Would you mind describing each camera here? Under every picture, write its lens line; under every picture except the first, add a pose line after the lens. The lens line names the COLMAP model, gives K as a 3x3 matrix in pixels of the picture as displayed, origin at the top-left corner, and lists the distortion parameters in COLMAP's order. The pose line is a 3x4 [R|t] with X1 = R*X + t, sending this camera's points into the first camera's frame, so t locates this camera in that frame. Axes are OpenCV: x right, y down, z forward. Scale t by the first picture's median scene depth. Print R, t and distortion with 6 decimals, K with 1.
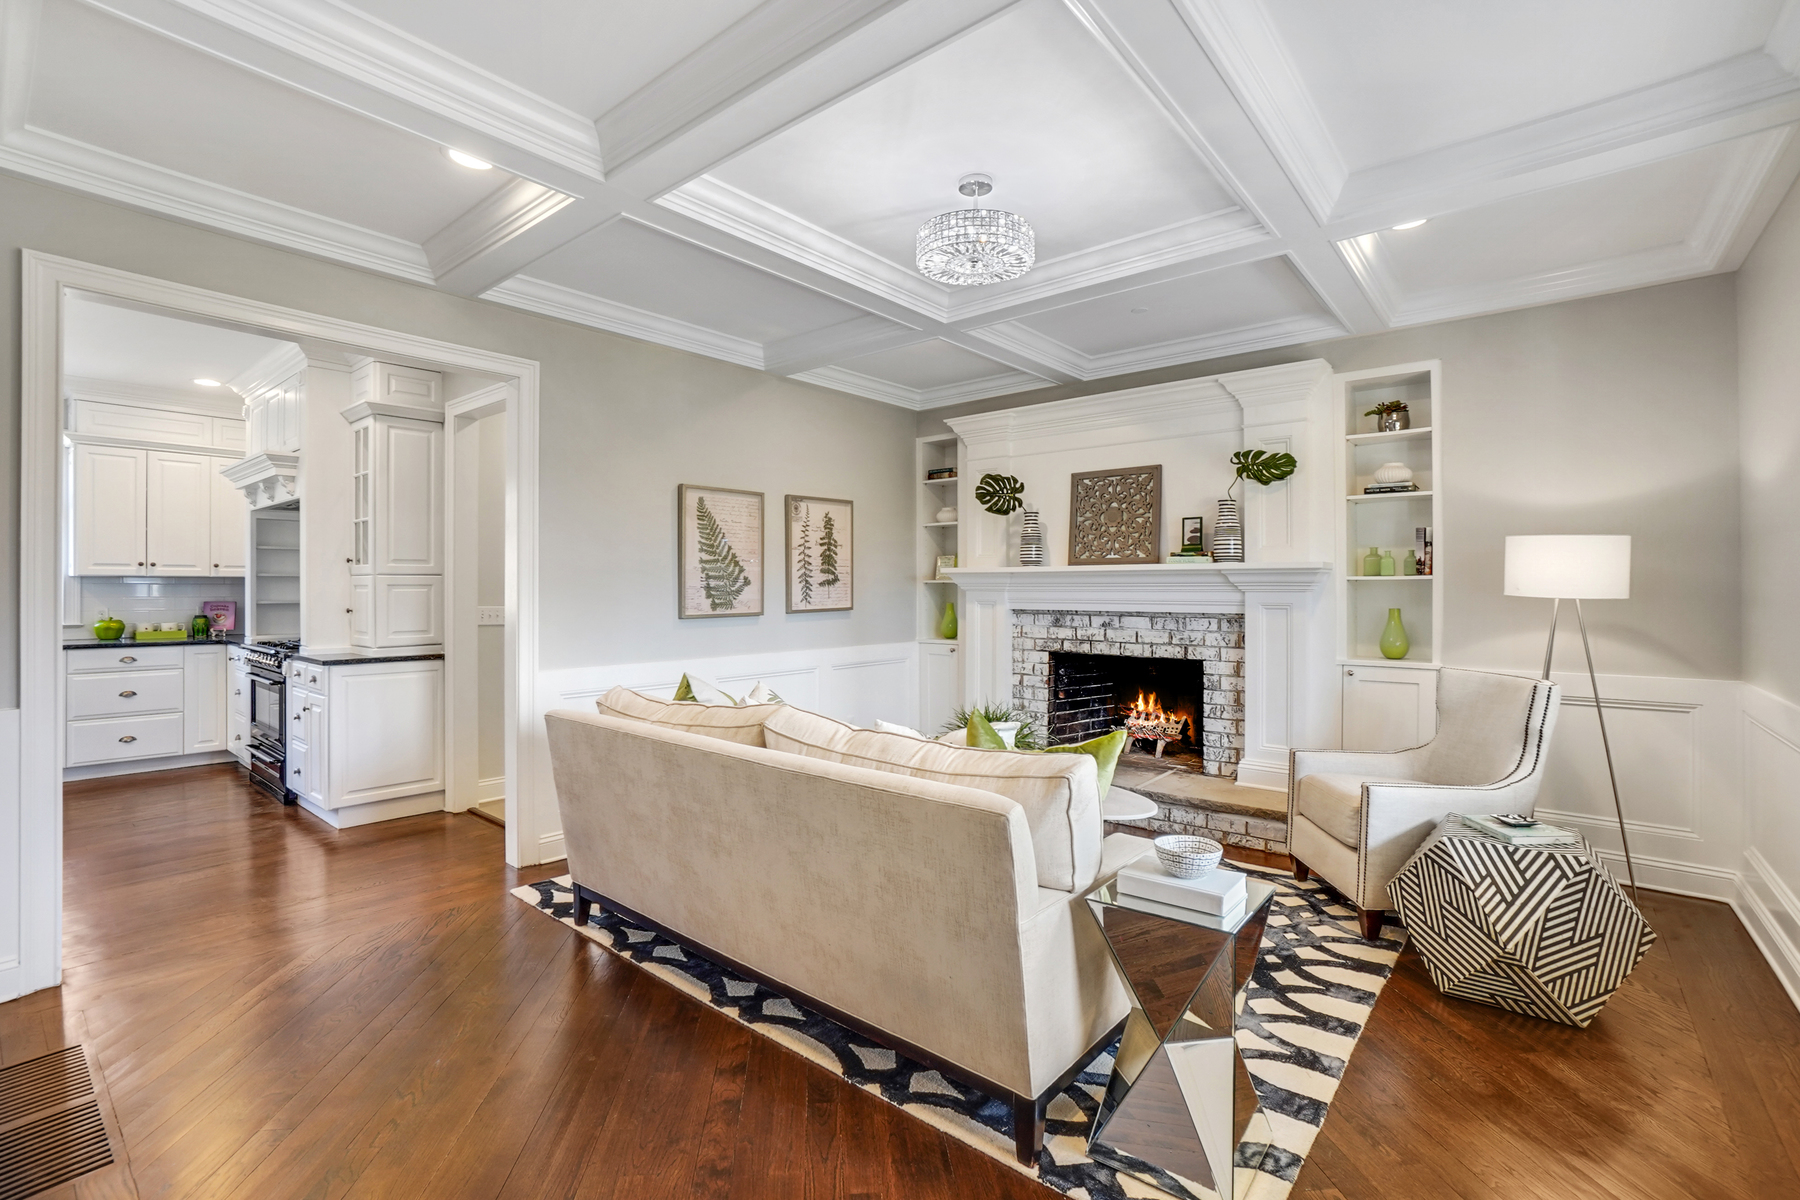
lens RADIAL K [[802.7, 0, 885.0], [0, 802.7, 588.3], [0, 0, 1]] dist [-0.031904, 0.002977]
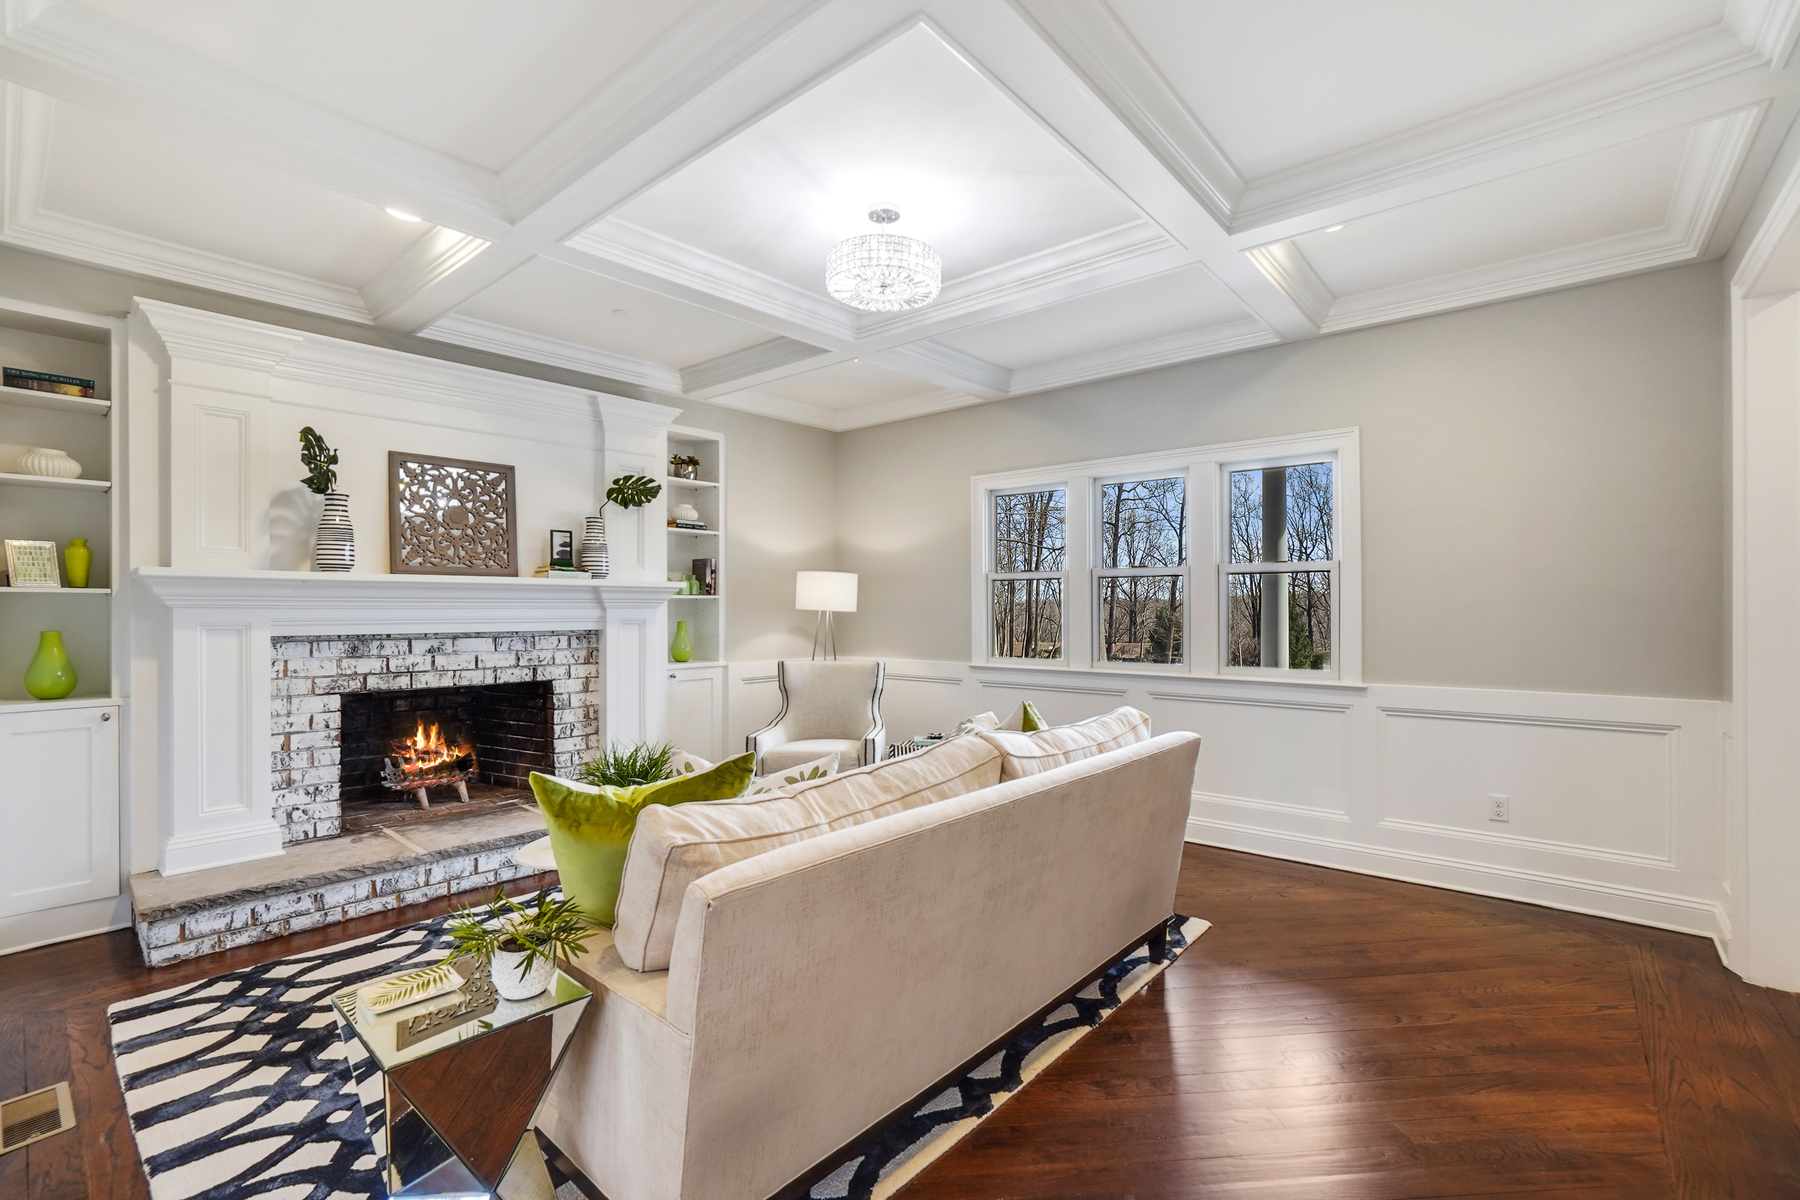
lens RADIAL K [[802.7, 0, 891.1], [0, 802.7, 611.1], [0, 0, 1]] dist [-0.031904, 0.002977]
pose [[0.022195, -0.006333, 0.999734, -0.532754], [-0.002905, 0.999975, 0.006399, 0.000303], [-0.999749, -0.003047, 0.022177, 0.558243]]
